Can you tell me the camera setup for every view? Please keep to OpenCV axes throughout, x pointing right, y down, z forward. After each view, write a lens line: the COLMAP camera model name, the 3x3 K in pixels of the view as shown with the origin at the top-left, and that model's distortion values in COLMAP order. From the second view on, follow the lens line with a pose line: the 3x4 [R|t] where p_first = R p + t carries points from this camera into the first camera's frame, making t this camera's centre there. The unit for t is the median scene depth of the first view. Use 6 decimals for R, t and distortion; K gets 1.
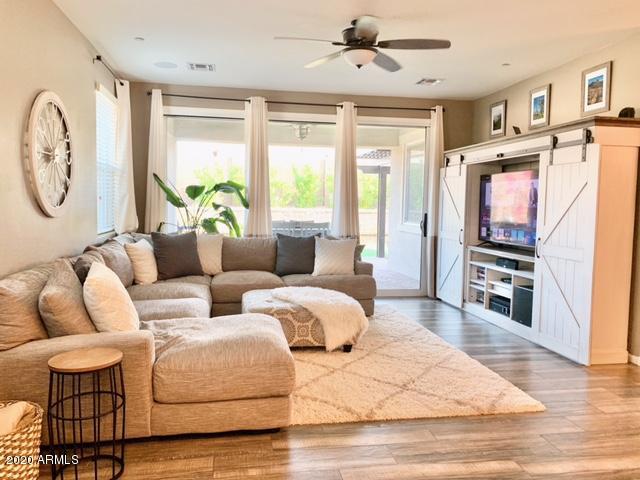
lens RADIAL K [[491.1, 0, 317.4], [0, 491.1, 233.9], [0, 0, 1]] dist [0.049088, -0.055346]
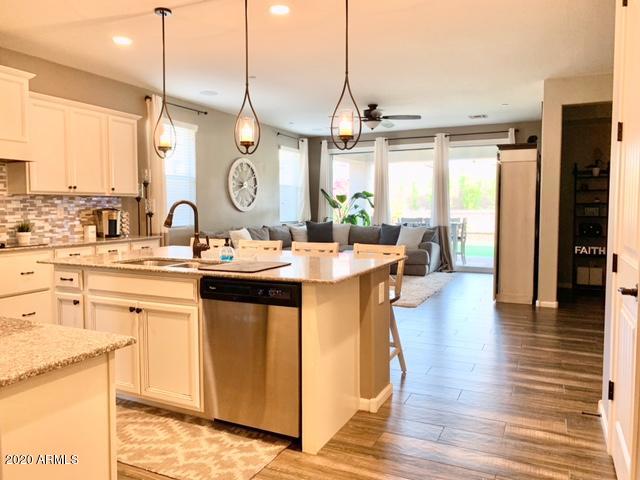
lens RADIAL K [[491.1, 0, 317.4], [0, 491.1, 233.9], [0, 0, 1]] dist [0.049088, -0.055346]
pose [[0.804616, 0.017516, -0.593537, 0.673166], [-0.024089, 0.999705, -0.003152, 0.040762], [0.593307, 0.016834, 0.804800, -0.386670]]
